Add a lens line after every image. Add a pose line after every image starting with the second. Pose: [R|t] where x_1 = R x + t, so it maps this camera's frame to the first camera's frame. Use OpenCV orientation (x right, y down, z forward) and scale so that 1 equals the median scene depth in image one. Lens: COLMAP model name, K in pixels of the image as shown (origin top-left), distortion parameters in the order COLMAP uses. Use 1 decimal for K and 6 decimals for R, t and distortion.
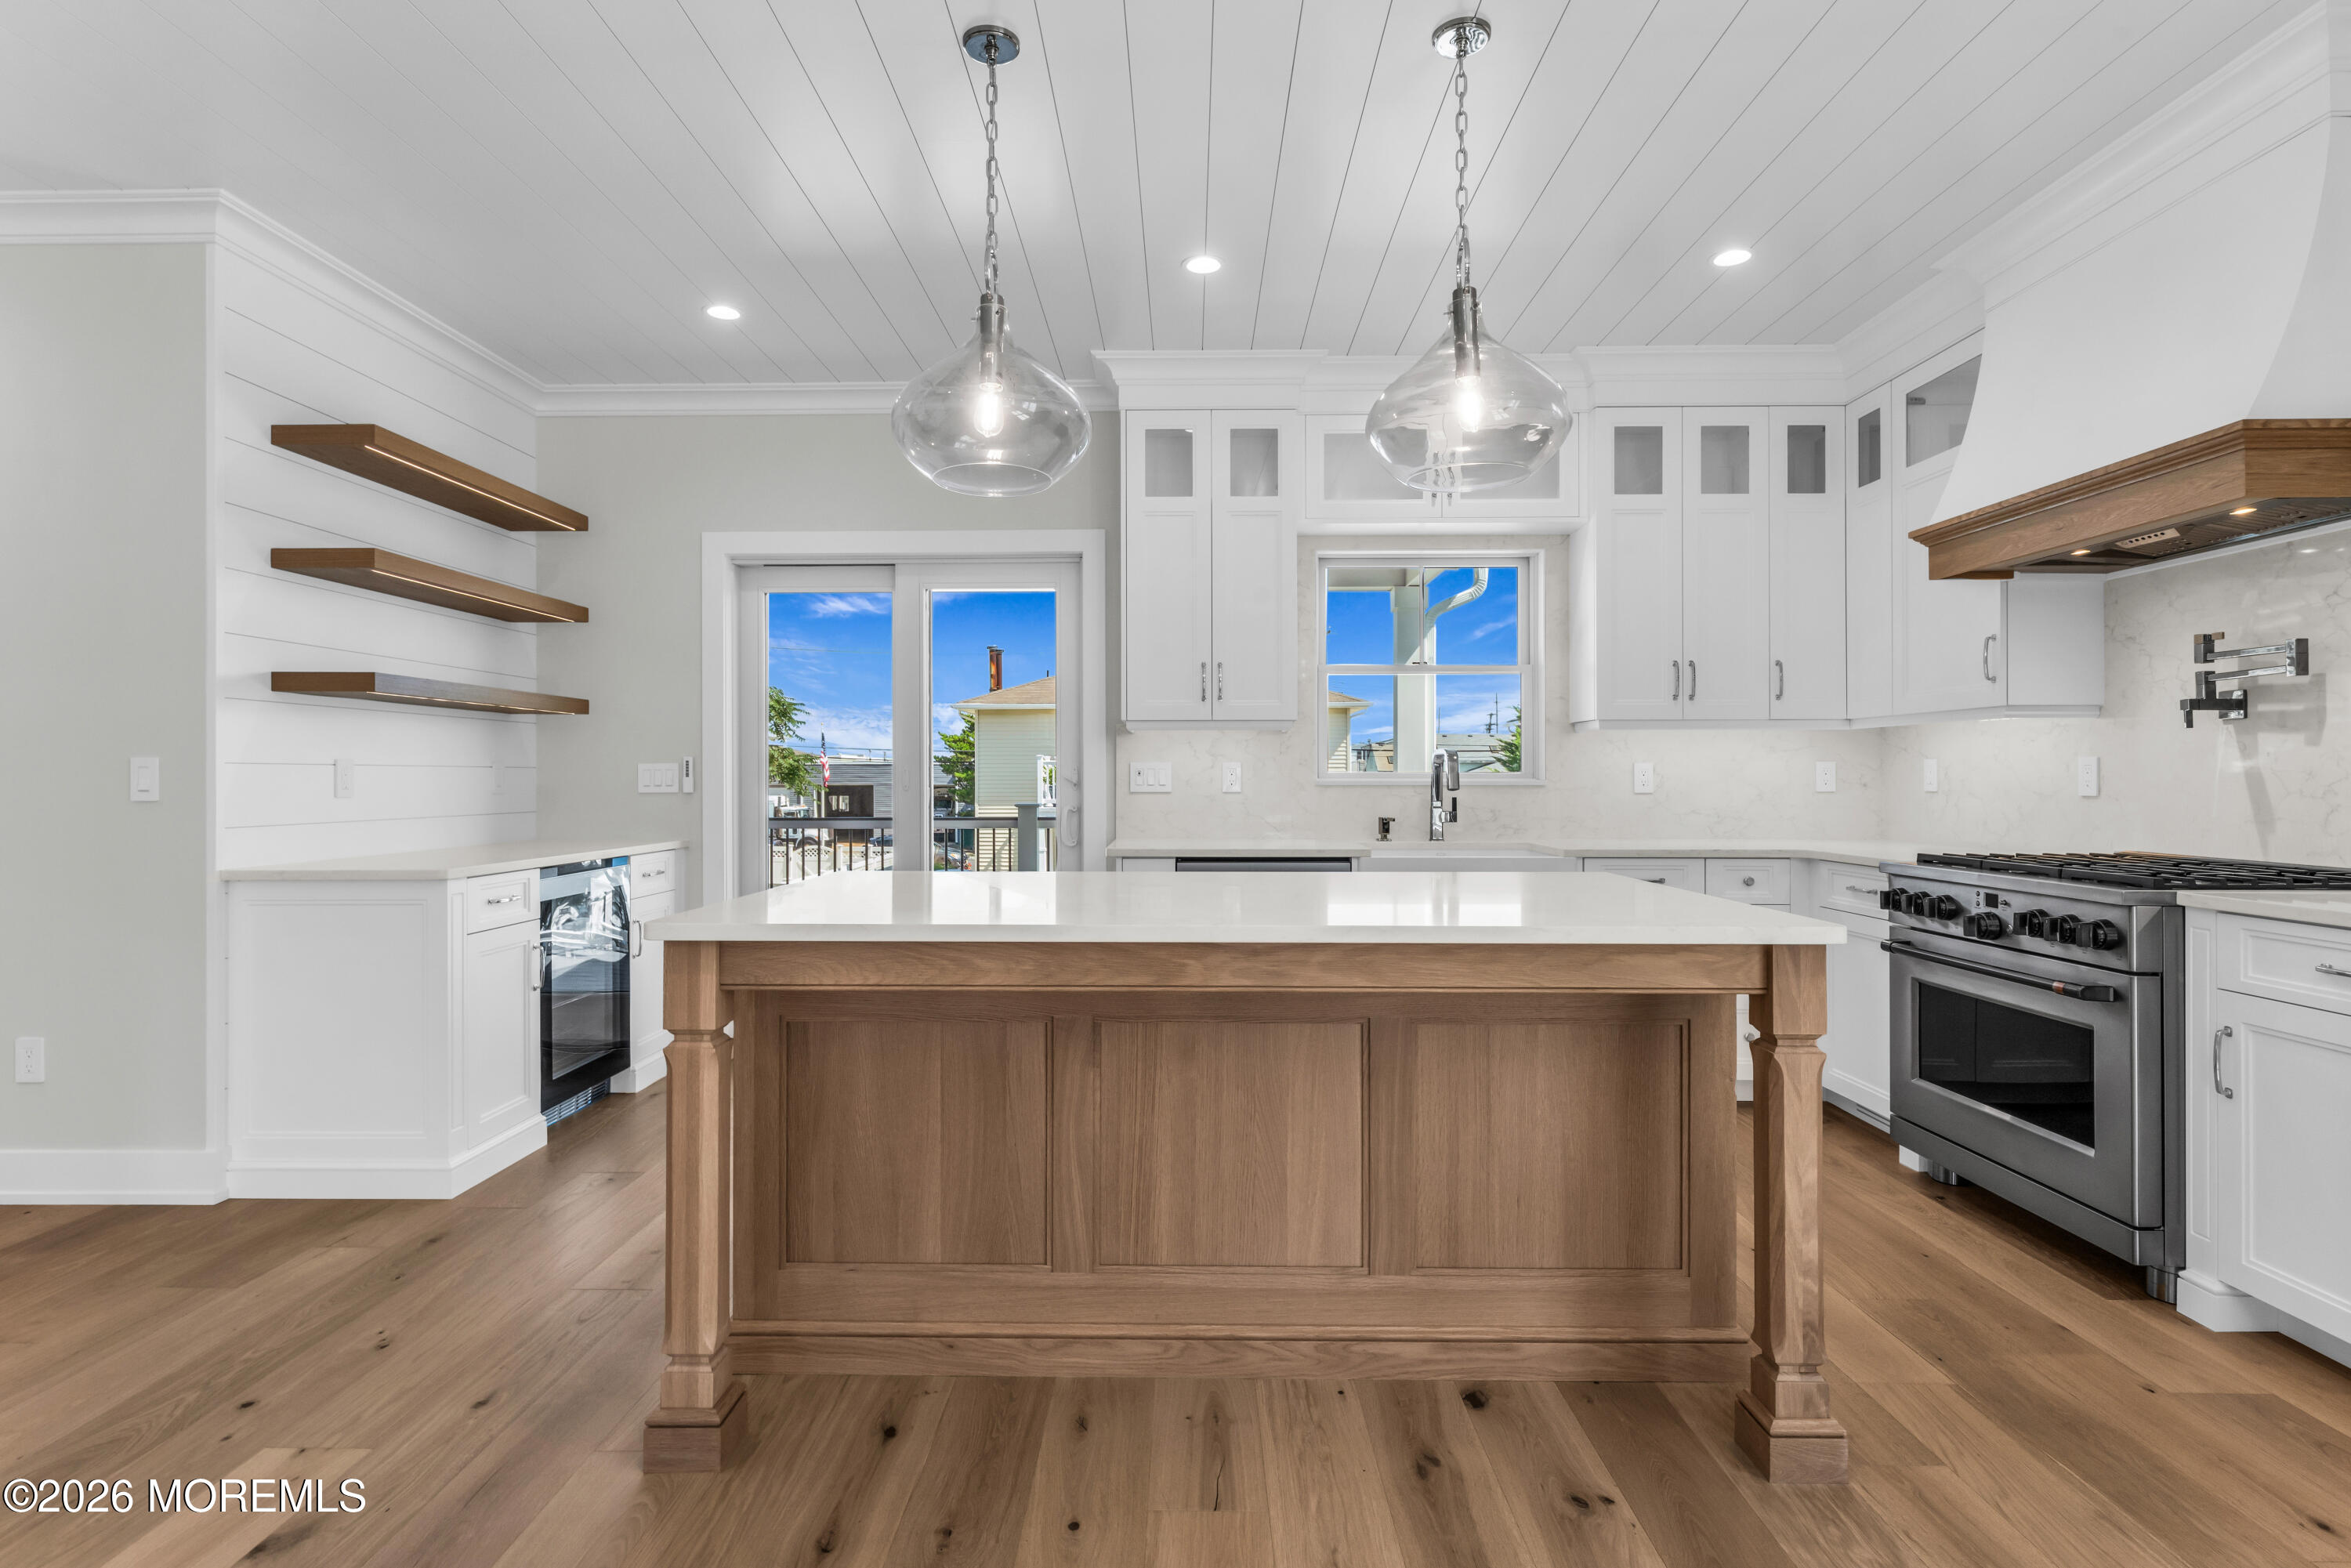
lens RADIAL K [[1194.4, 0, 1164.7], [0, 1194.4, 771.3], [0, 0, 1]] dist [-0.001993, -0.000941]
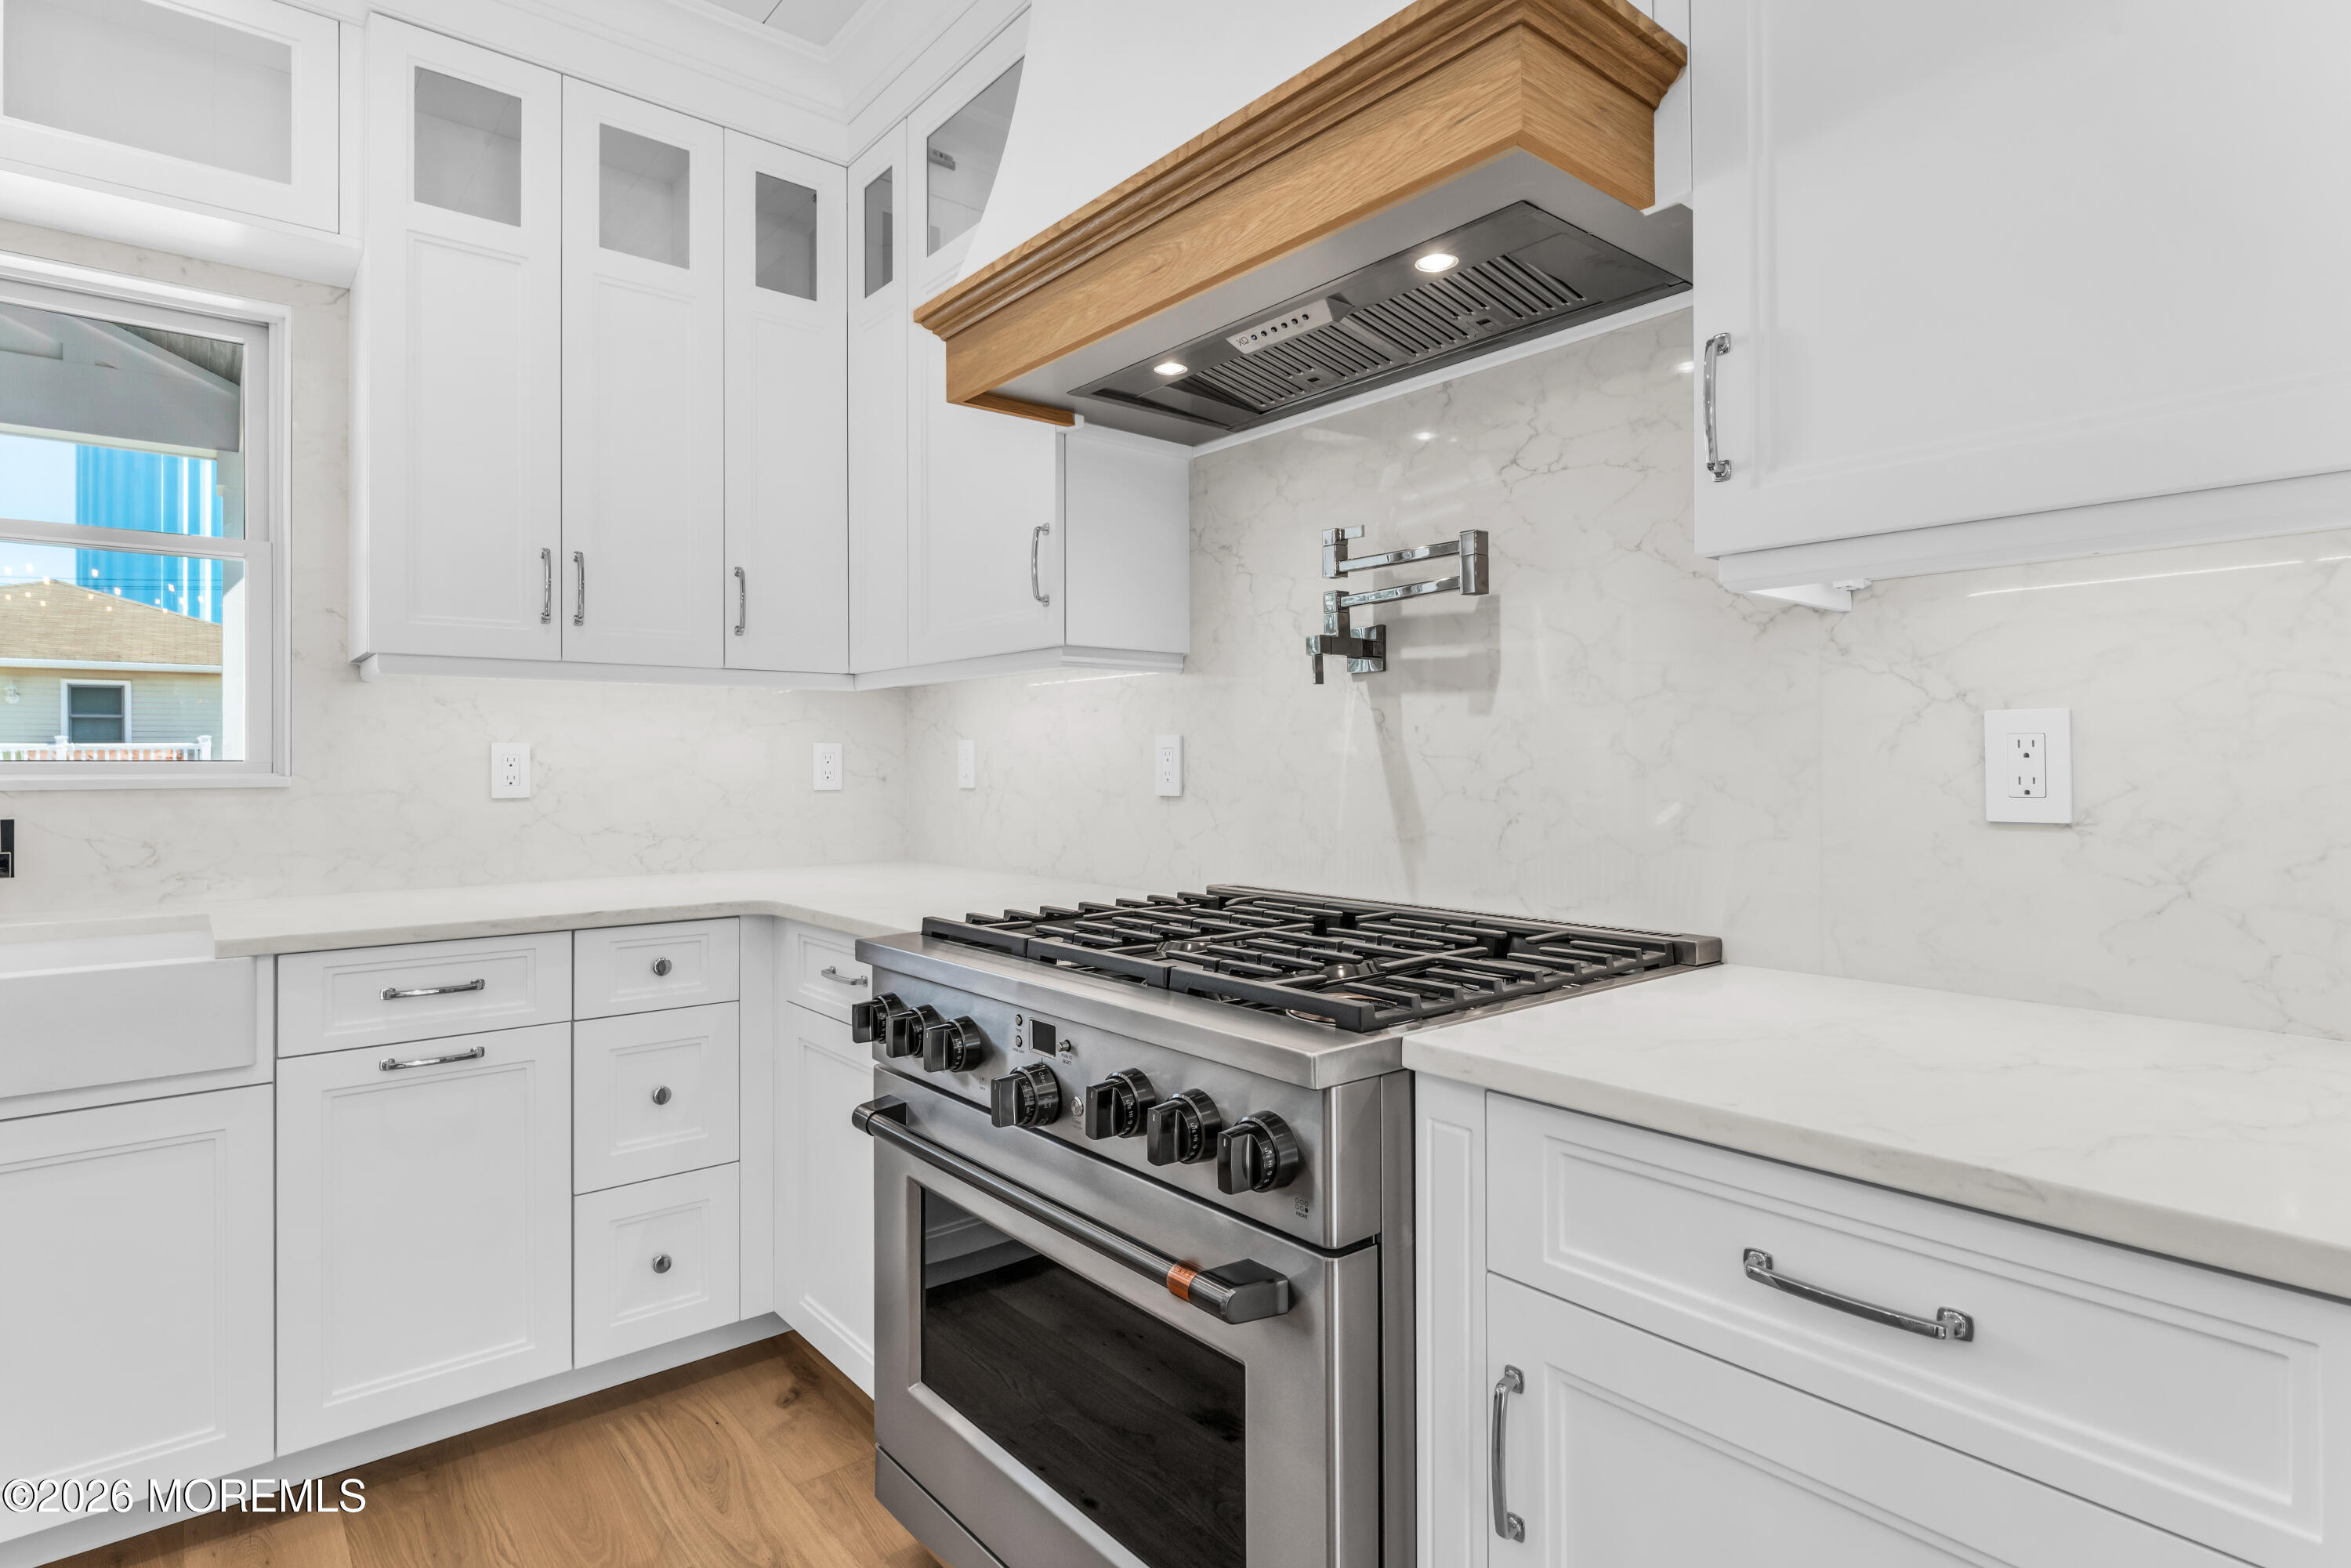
lens RADIAL K [[1194.4, 0, 1164.7], [0, 1194.4, 771.3], [0, 0, 1]] dist [-0.001993, -0.000941]
pose [[0.759564, -0.006685, 0.650398, 0.420204], [0.000305, 0.999951, 0.009921, 0.001033], [-0.650433, -0.007337, 0.759528, 0.606899]]
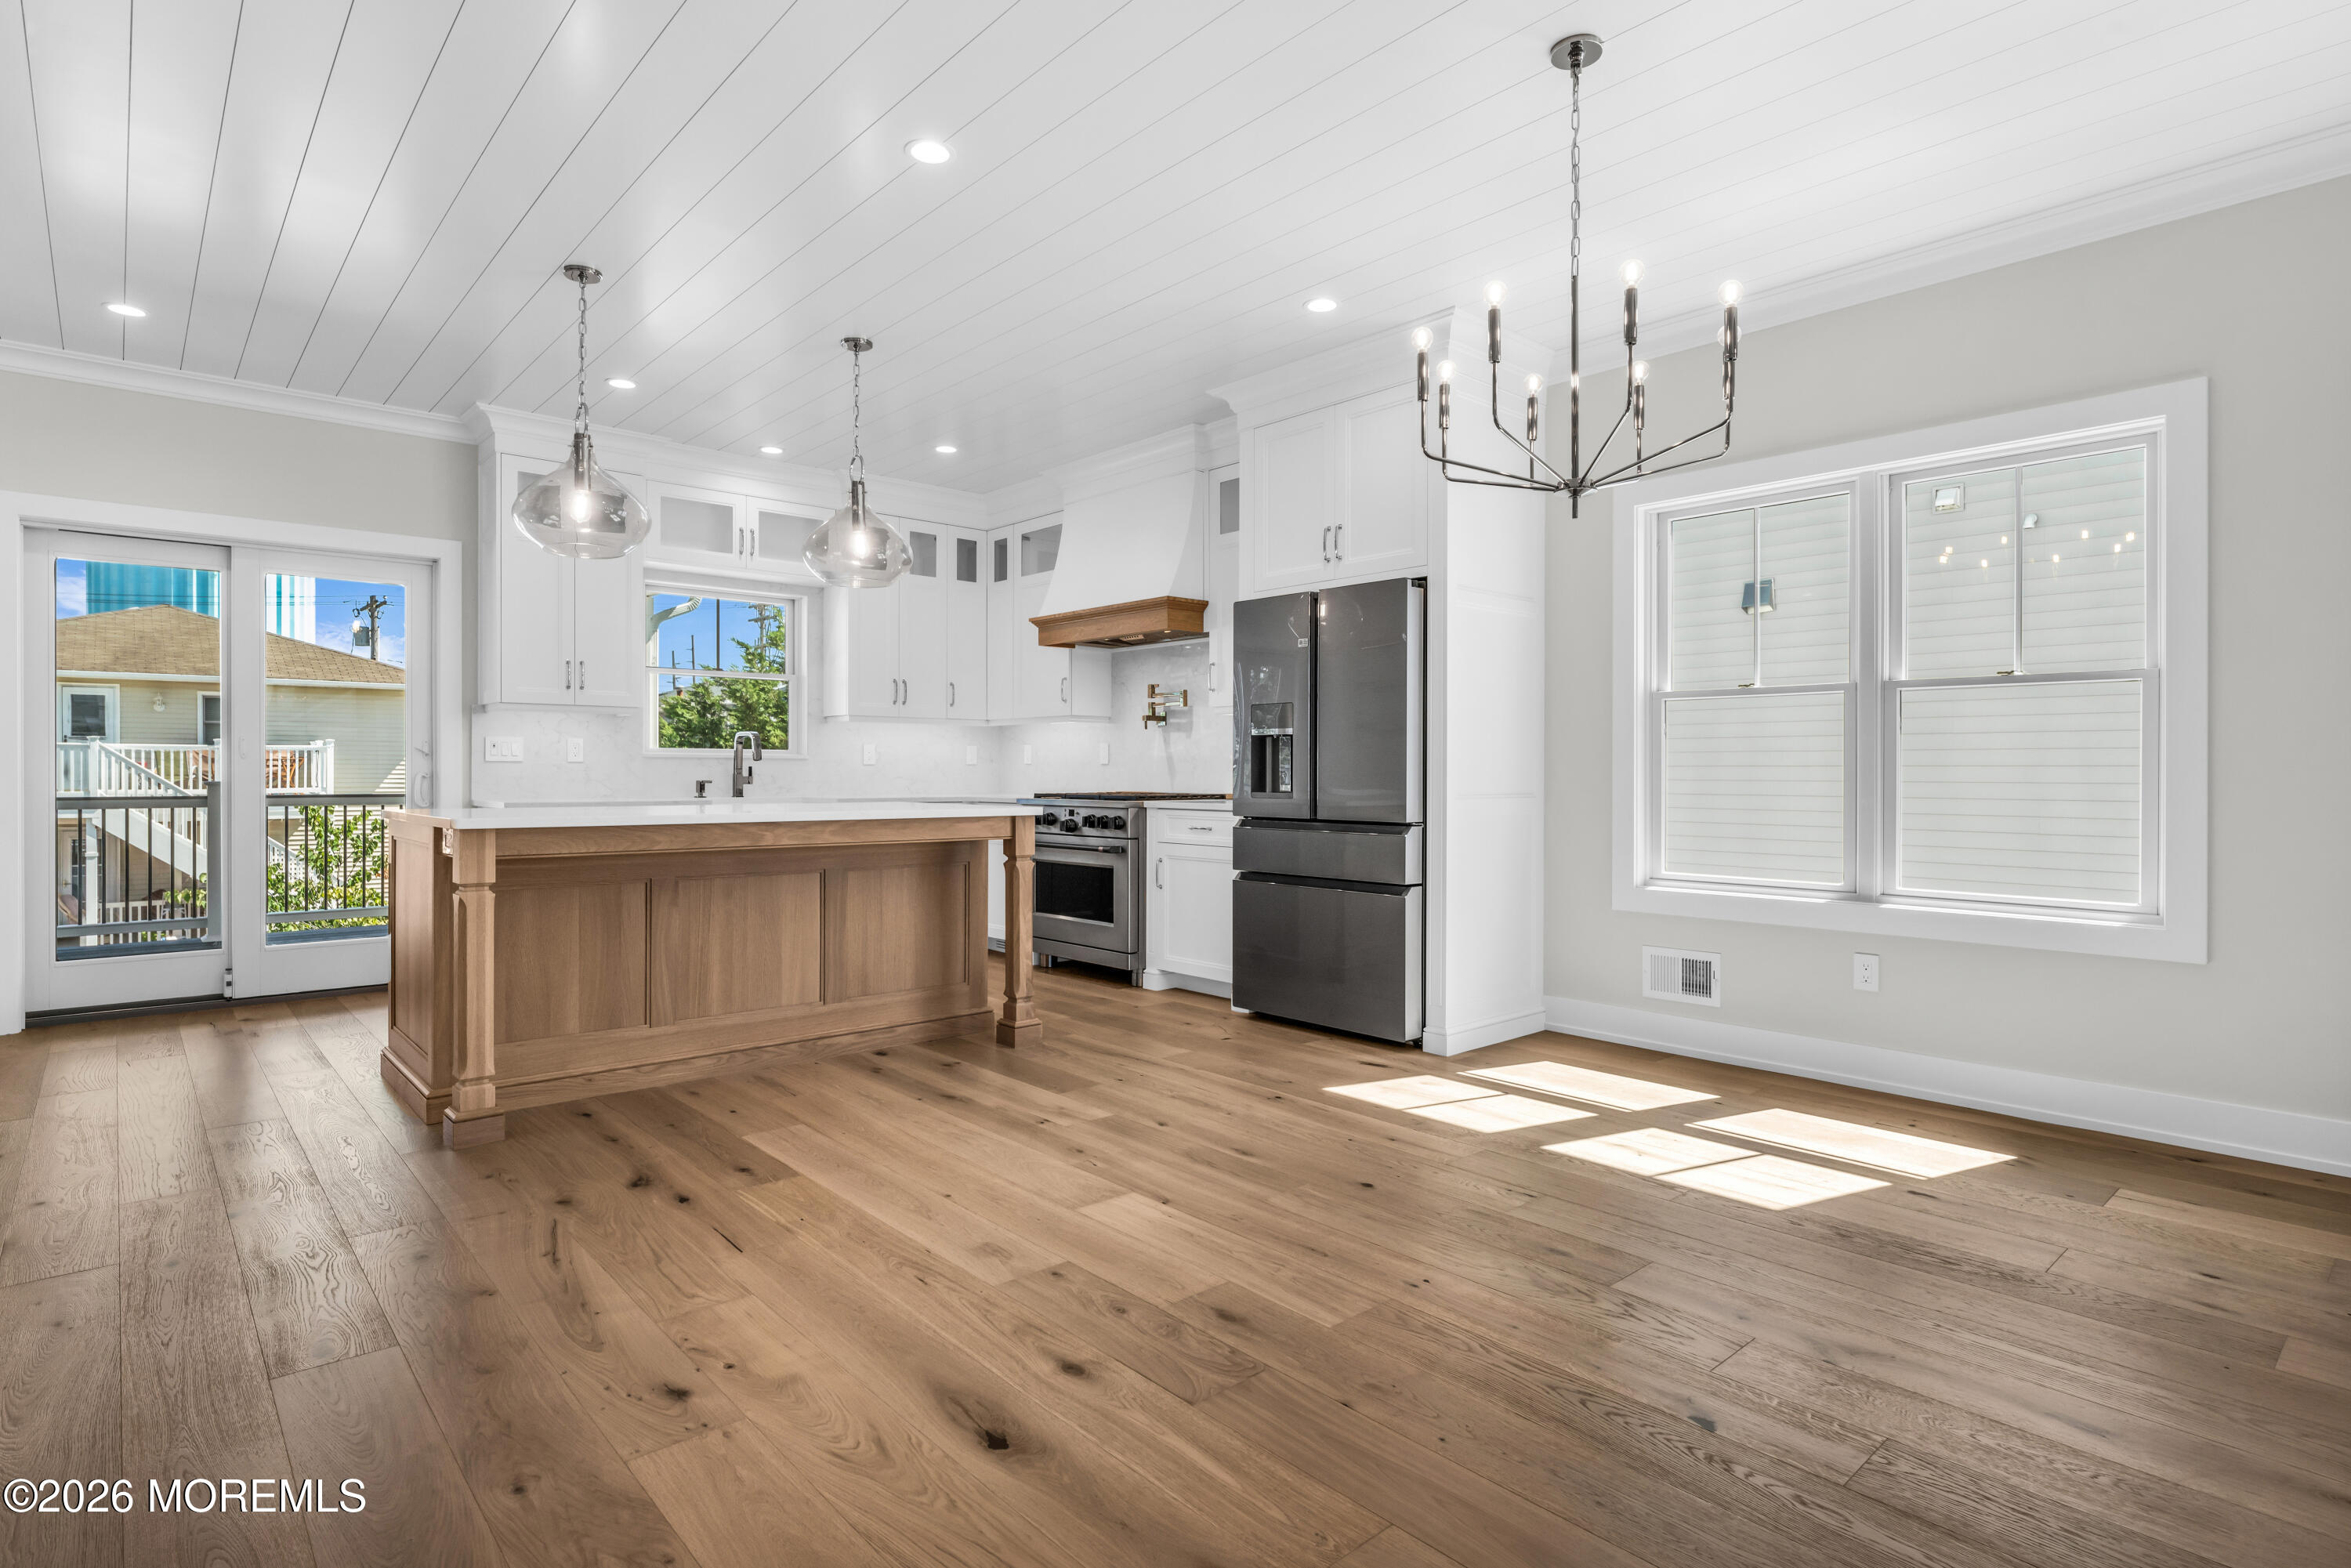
lens RADIAL K [[1194.4, 0, 1164.7], [0, 1194.4, 771.3], [0, 0, 1]] dist [-0.001993, -0.000941]
pose [[0.736664, 0.003750, 0.676248, -0.531362], [-0.006226, 0.999980, 0.001237, 0.034645], [-0.676230, -0.005121, 0.736673, -0.564027]]
